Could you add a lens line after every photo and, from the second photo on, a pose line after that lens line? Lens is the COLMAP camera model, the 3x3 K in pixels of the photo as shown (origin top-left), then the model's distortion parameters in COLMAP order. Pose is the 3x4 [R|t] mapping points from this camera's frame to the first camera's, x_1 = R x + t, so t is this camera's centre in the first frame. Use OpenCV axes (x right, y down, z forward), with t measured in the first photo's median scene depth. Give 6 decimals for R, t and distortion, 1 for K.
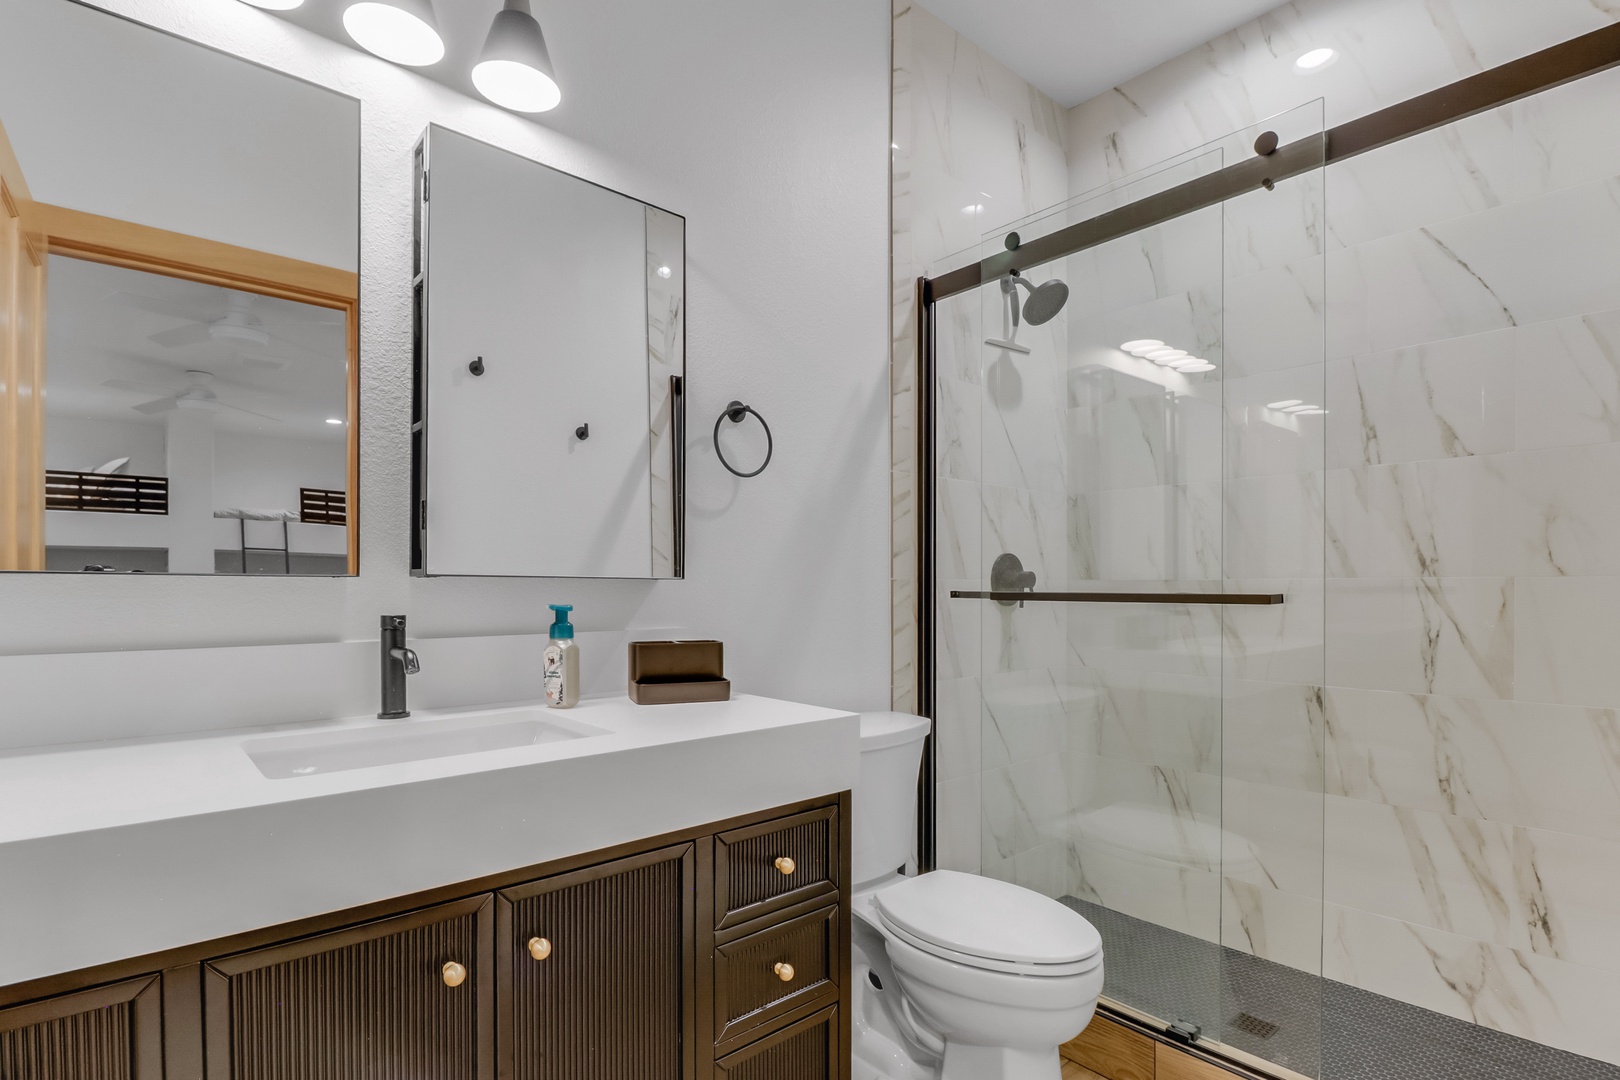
lens RADIAL K [[805.4, 0, 812.1], [0, 805.4, 580.1], [0, 0, 1]] dist [0.000662, -0.020287]
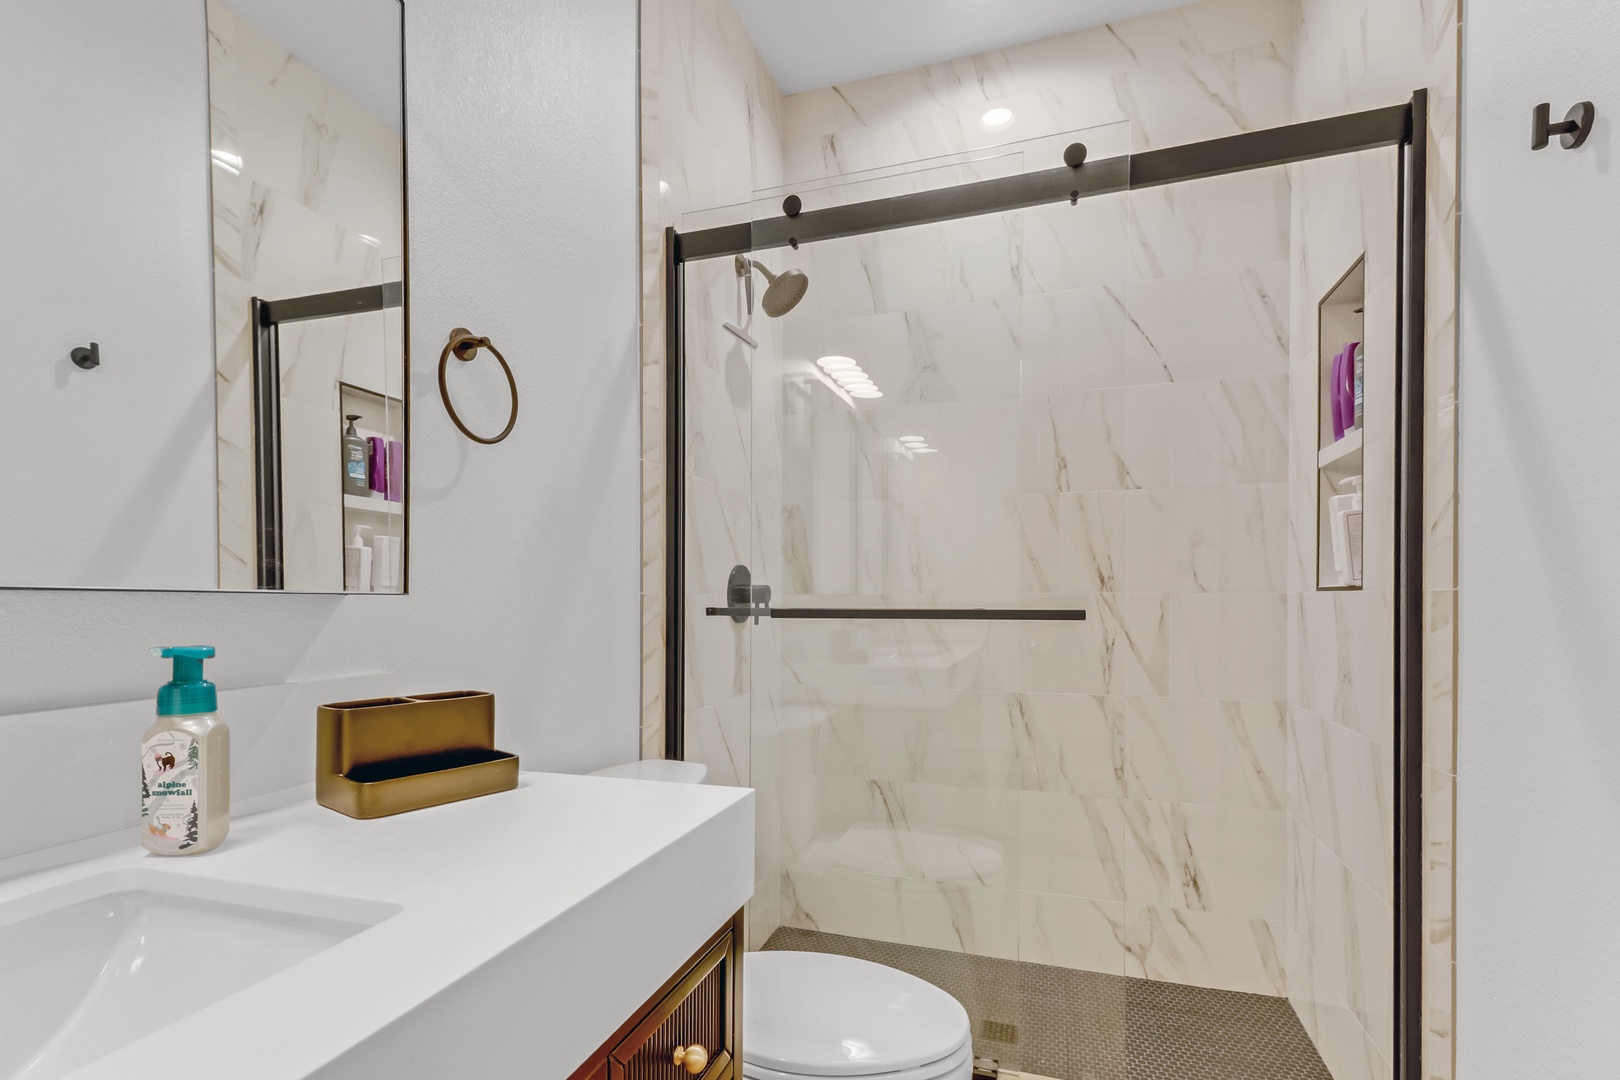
lens RADIAL K [[765.3, 0, 812.3], [0, 765.3, 591.4], [0, 0, 1]] dist [0.034766, -0.016490]
pose [[0.856847, 0.002894, 0.515563, -0.150989], [-0.002003, 0.999995, -0.002284, -0.002105], [-0.515567, 0.000924, 0.856849, 0.255135]]
